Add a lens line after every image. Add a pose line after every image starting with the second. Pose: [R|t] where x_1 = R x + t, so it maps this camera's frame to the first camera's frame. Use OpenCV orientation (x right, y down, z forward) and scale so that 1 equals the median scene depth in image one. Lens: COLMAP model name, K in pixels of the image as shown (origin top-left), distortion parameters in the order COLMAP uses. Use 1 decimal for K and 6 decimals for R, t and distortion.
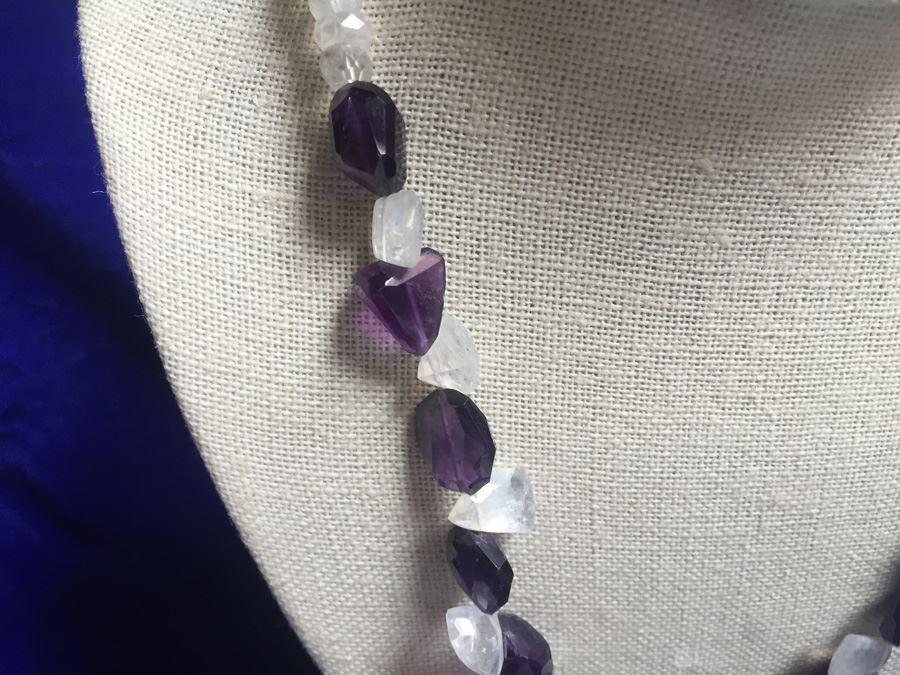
lens RADIAL K [[776.3, 0, 447.5], [0, 776.3, 335.7], [0, 0, 1]] dist [0.068695, -0.152467]
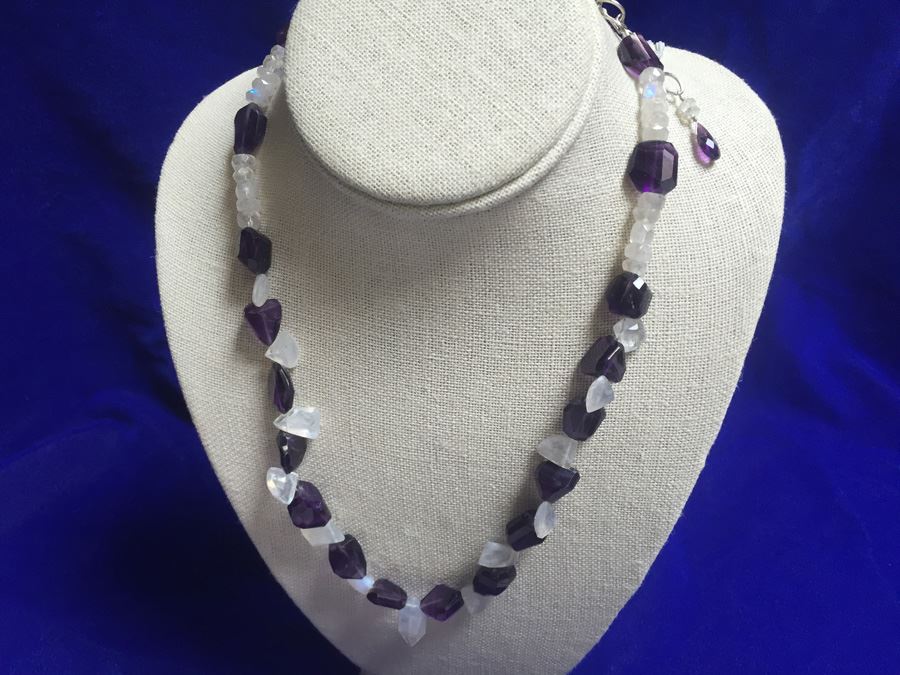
lens RADIAL K [[776.3, 0, 445.2], [0, 776.3, 354.3], [0, 0, 1]] dist [0.068695, -0.152467]
pose [[0.961290, 0.132390, -0.241649, 0.914376], [-0.140586, 0.989924, -0.016915, 0.017398], [0.236975, 0.050233, 0.970216, -0.950142]]
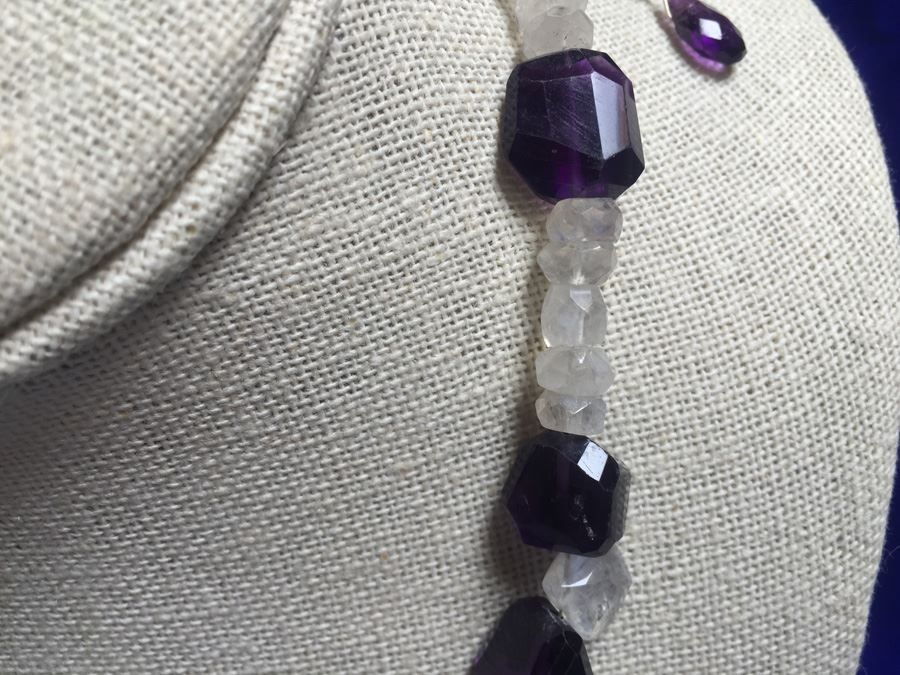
lens RADIAL K [[776.3, 0, 450.4], [0, 776.3, 346.0], [0, 0, 1]] dist [0.068695, -0.152467]
pose [[0.990942, -0.048502, -0.125226, 0.867105], [0.044133, 0.998324, -0.037432, -0.330444], [0.126831, 0.031566, 0.991422, 0.271467]]
